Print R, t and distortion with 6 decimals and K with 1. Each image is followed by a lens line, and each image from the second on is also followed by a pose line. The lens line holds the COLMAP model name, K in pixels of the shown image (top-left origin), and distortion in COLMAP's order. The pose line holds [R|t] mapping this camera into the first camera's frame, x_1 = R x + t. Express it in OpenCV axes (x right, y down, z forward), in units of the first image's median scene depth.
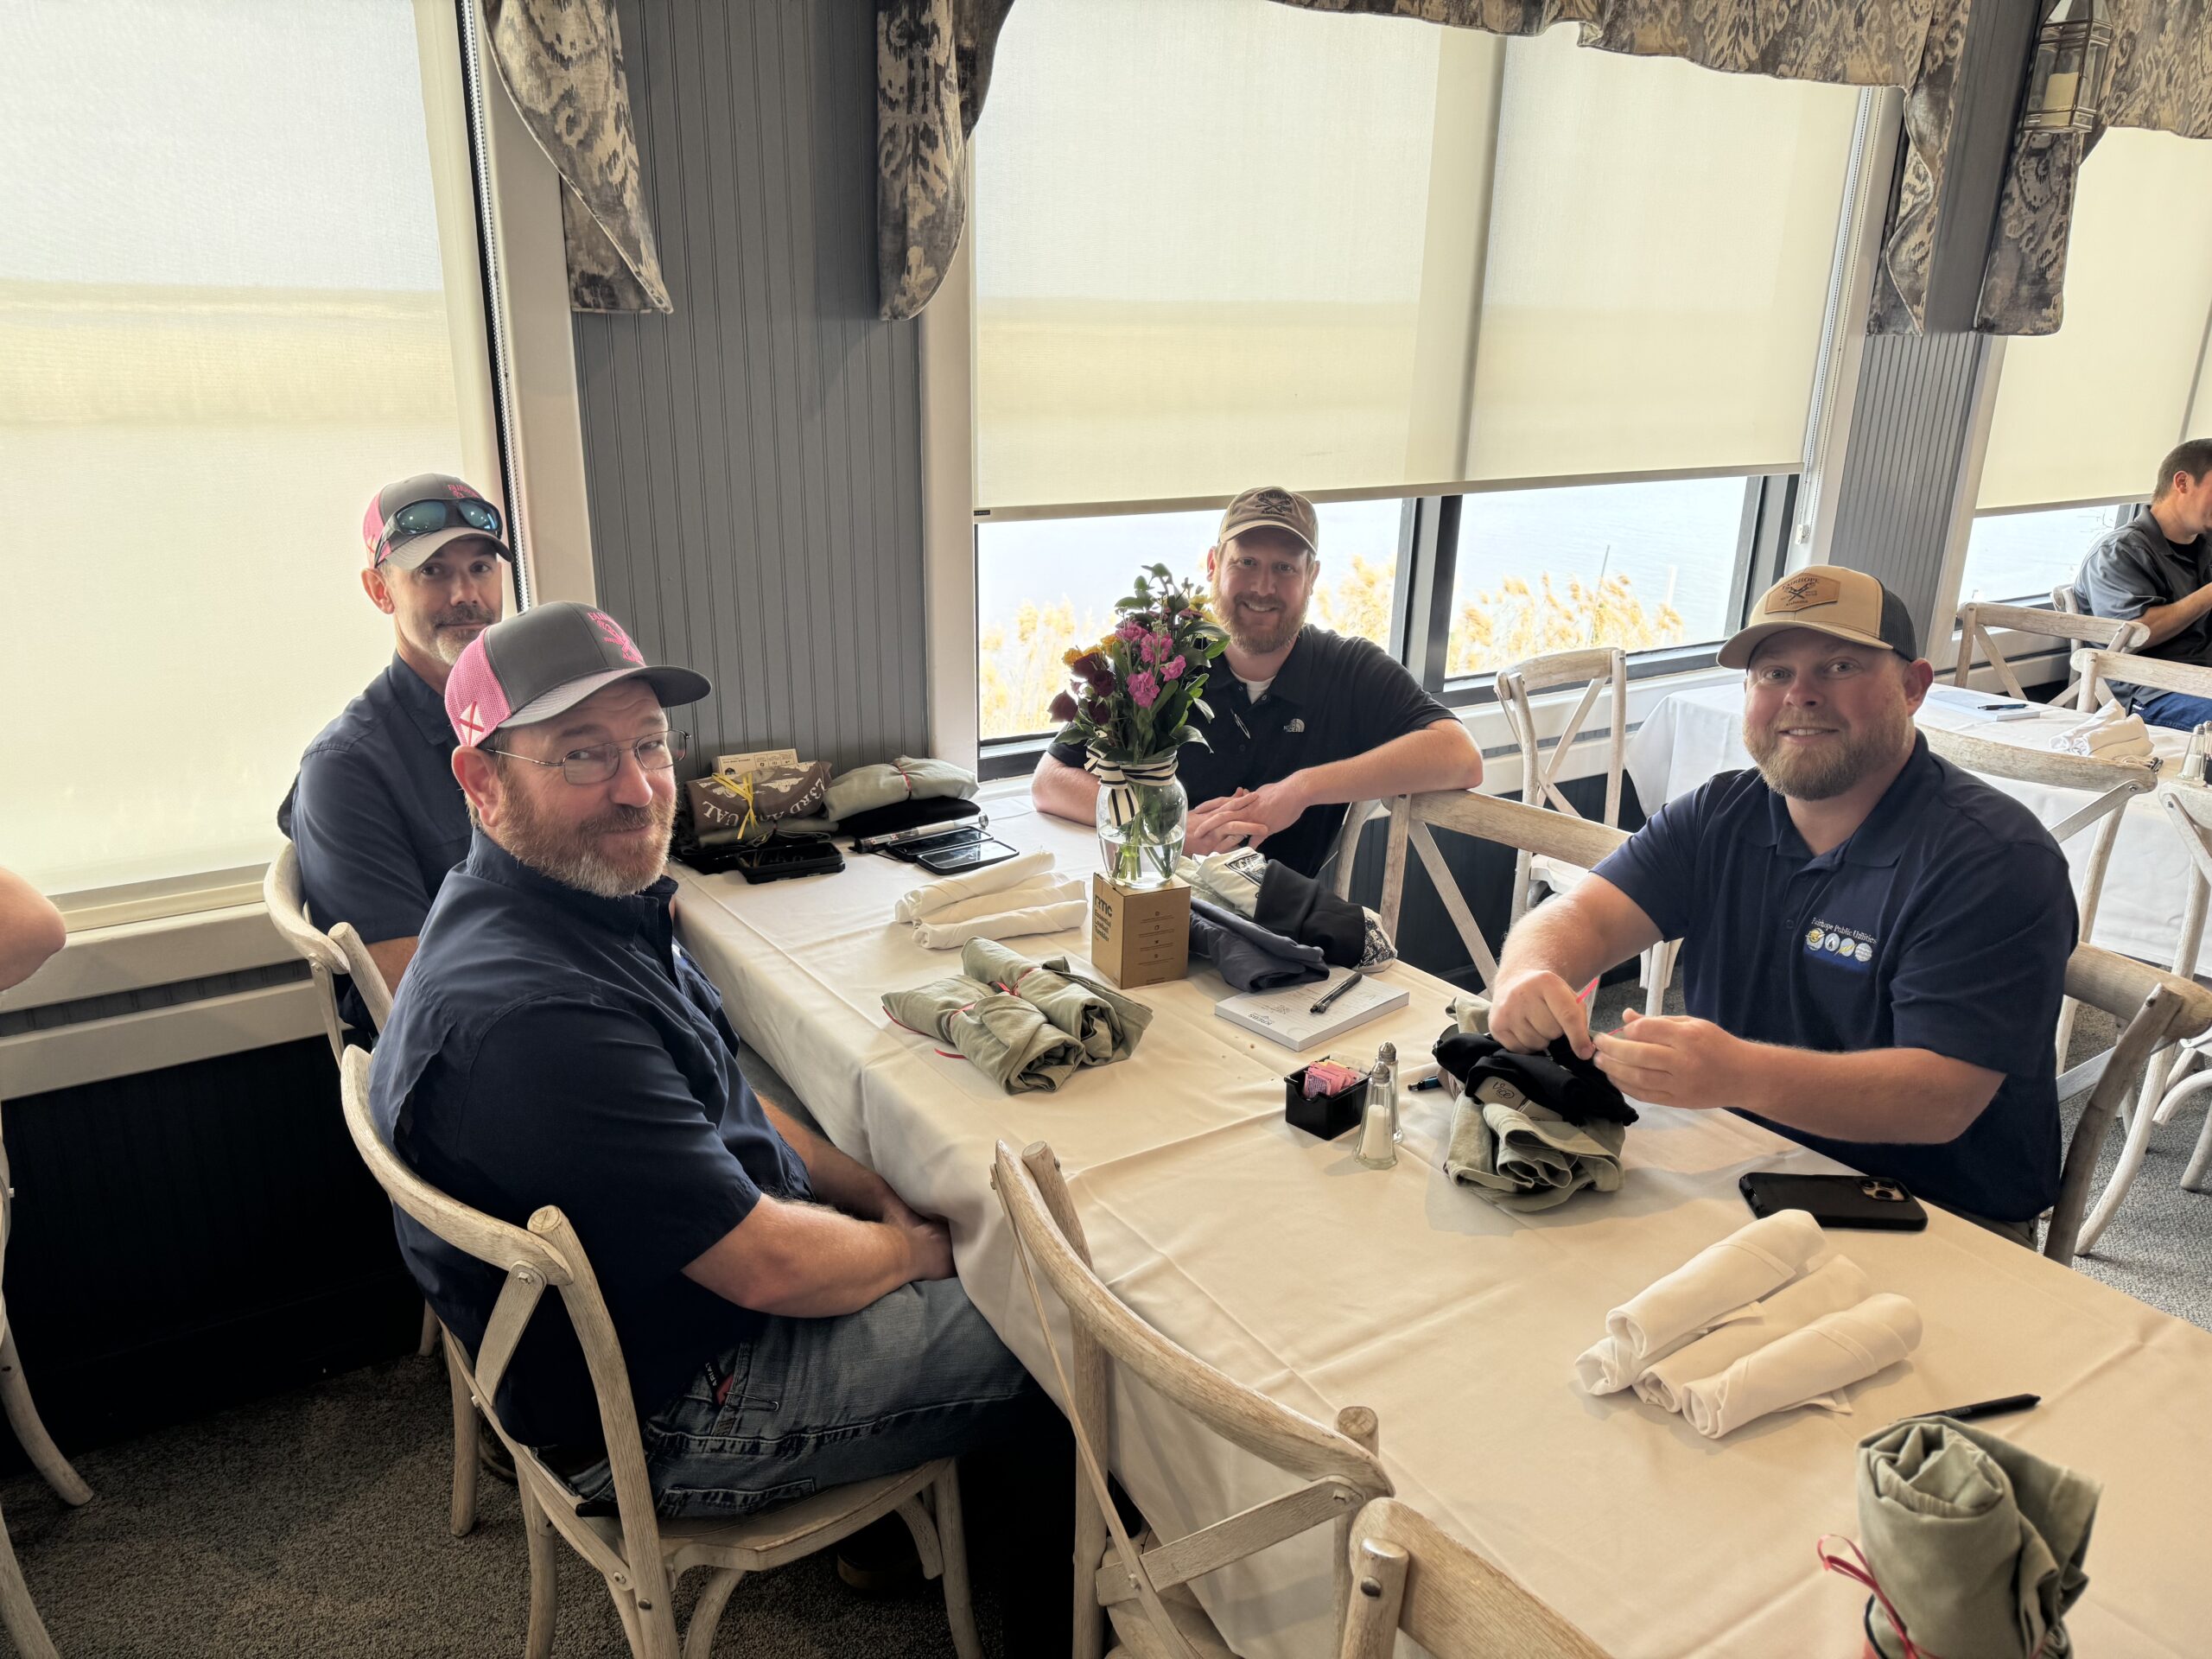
lens RADIAL K [[1552.8, 0, 1106.0], [0, 1552.8, 829.5], [0, 0, 1]] dist [0.003177, 0.002186]
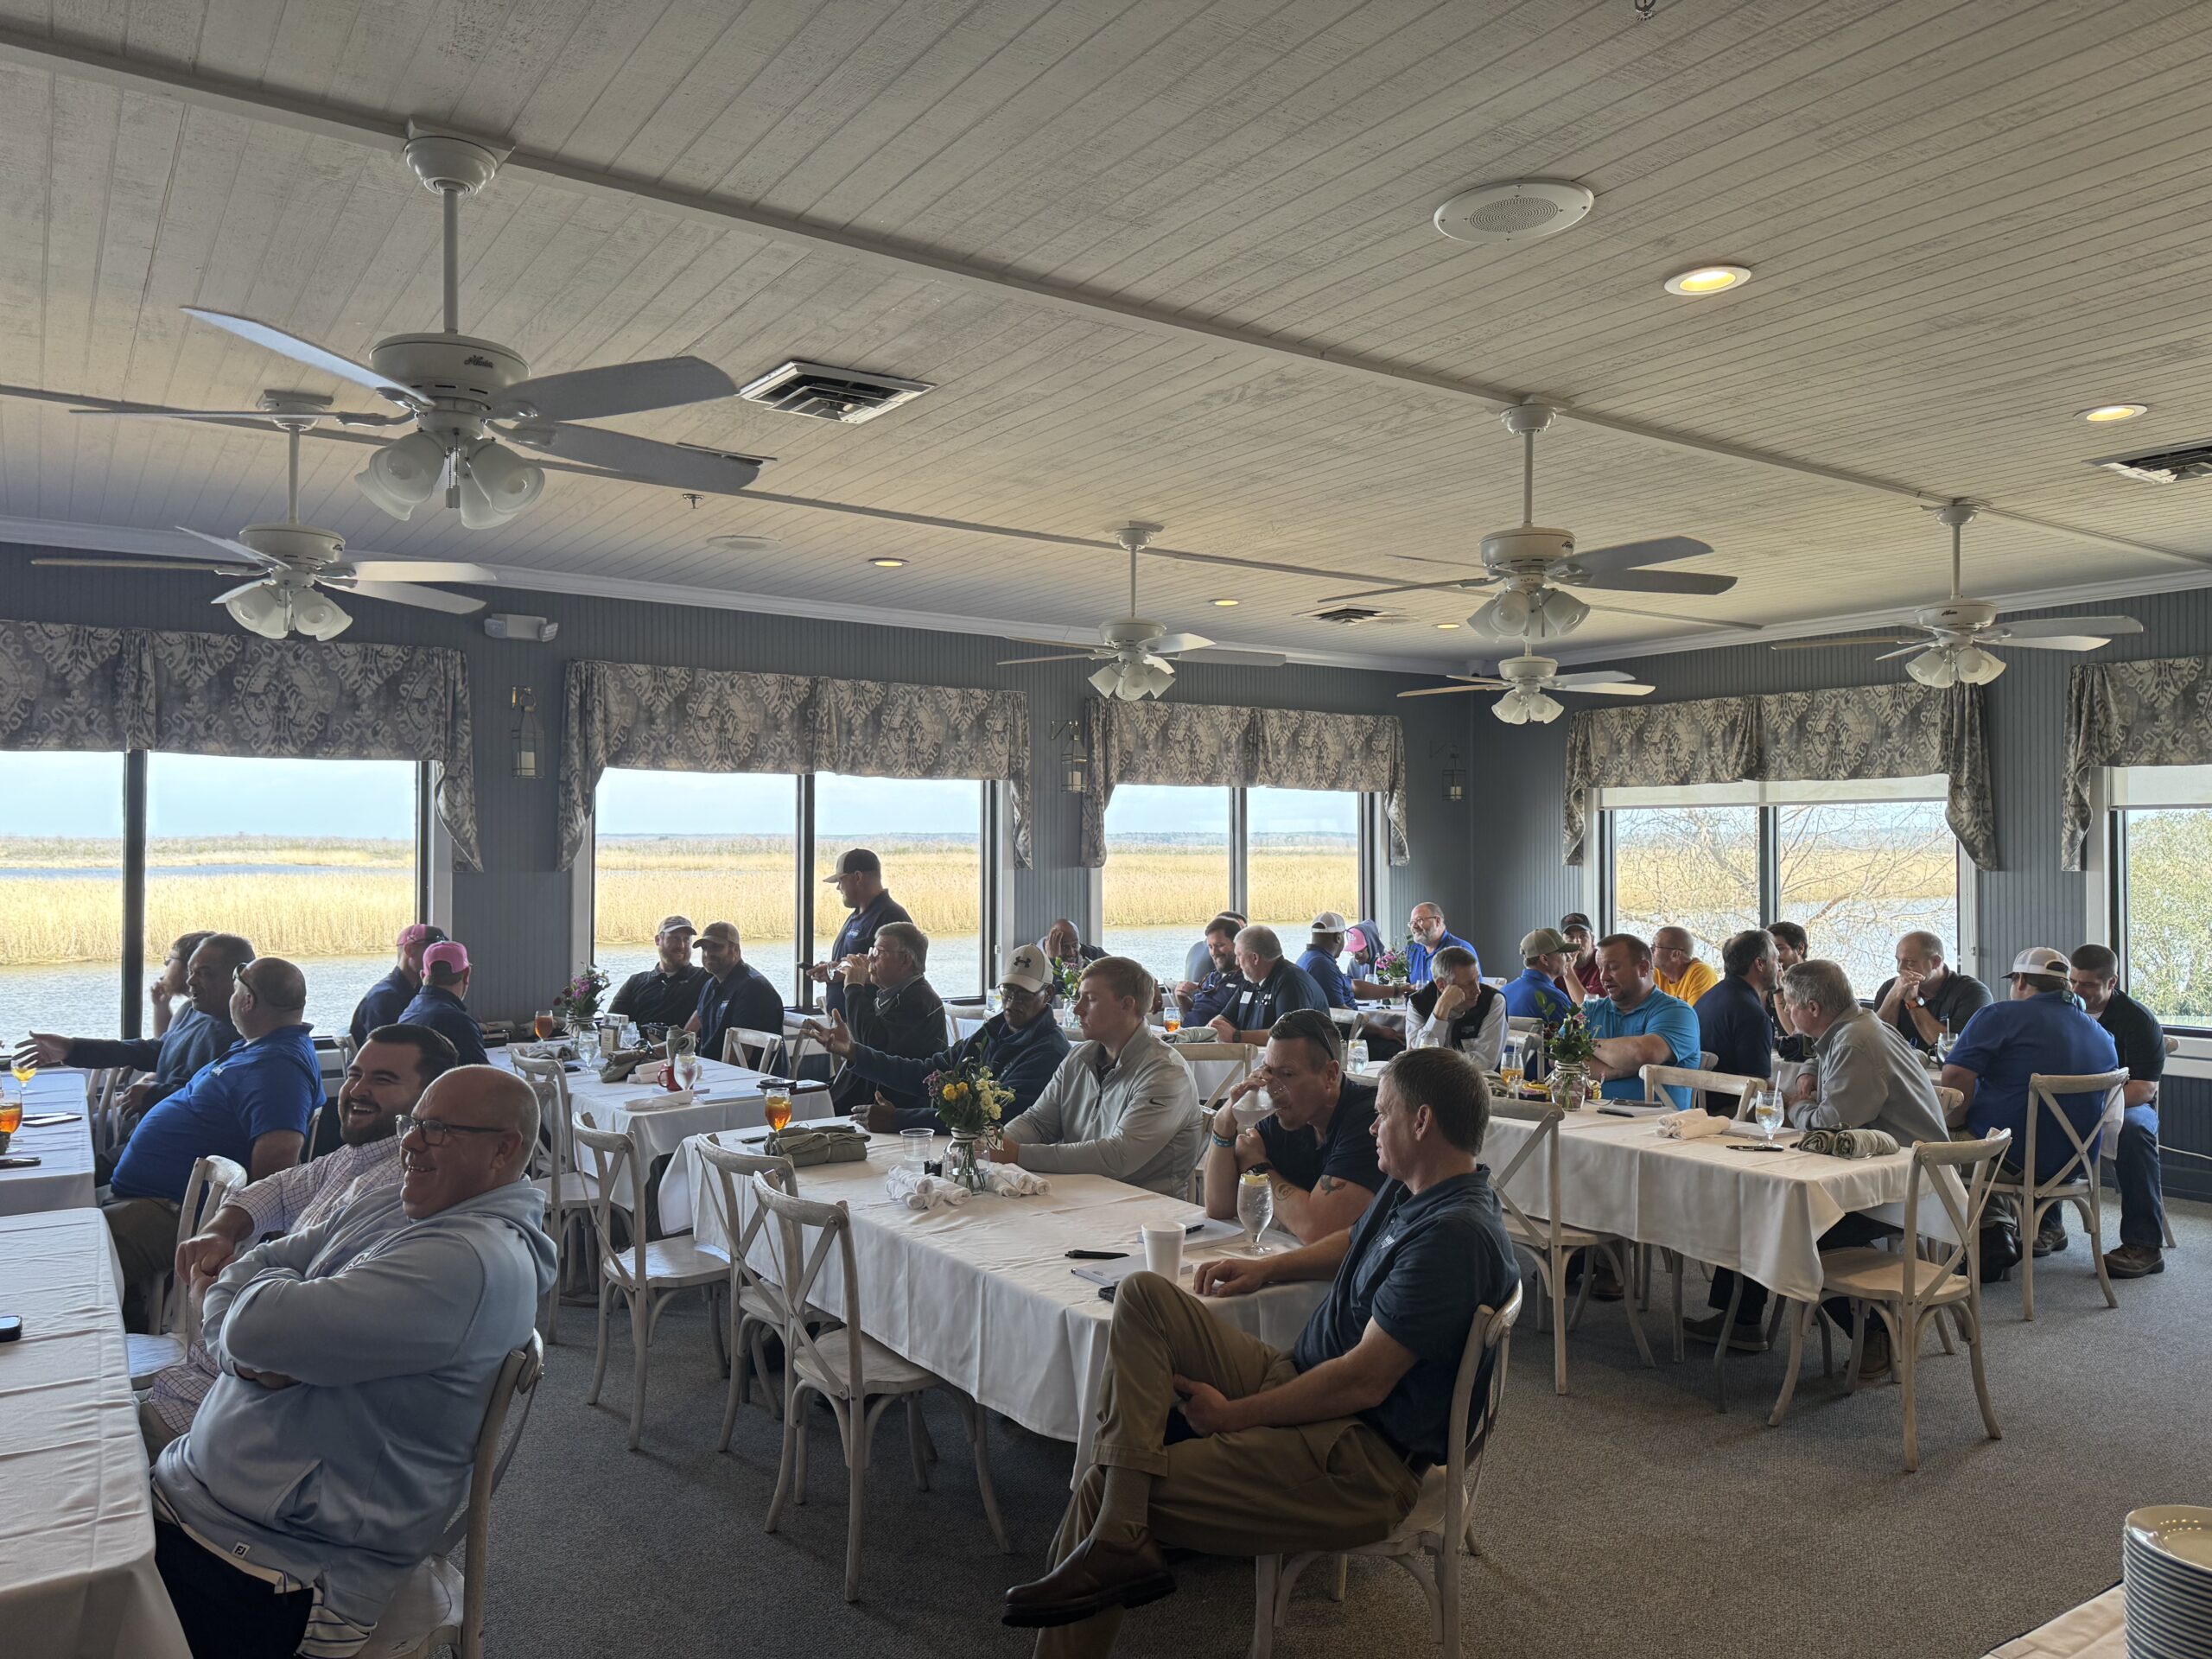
lens RADIAL K [[1574.6, 0, 1106.0], [0, 1574.6, 829.5], [0, 0, 1]] dist [0.141472, -0.188229]
pose [[0.999669, -0.015263, 0.020691, 0.632469], [0.021180, 0.945092, -0.326118, 0.468102], [-0.014577, 0.326448, 0.945103, -1.472900]]
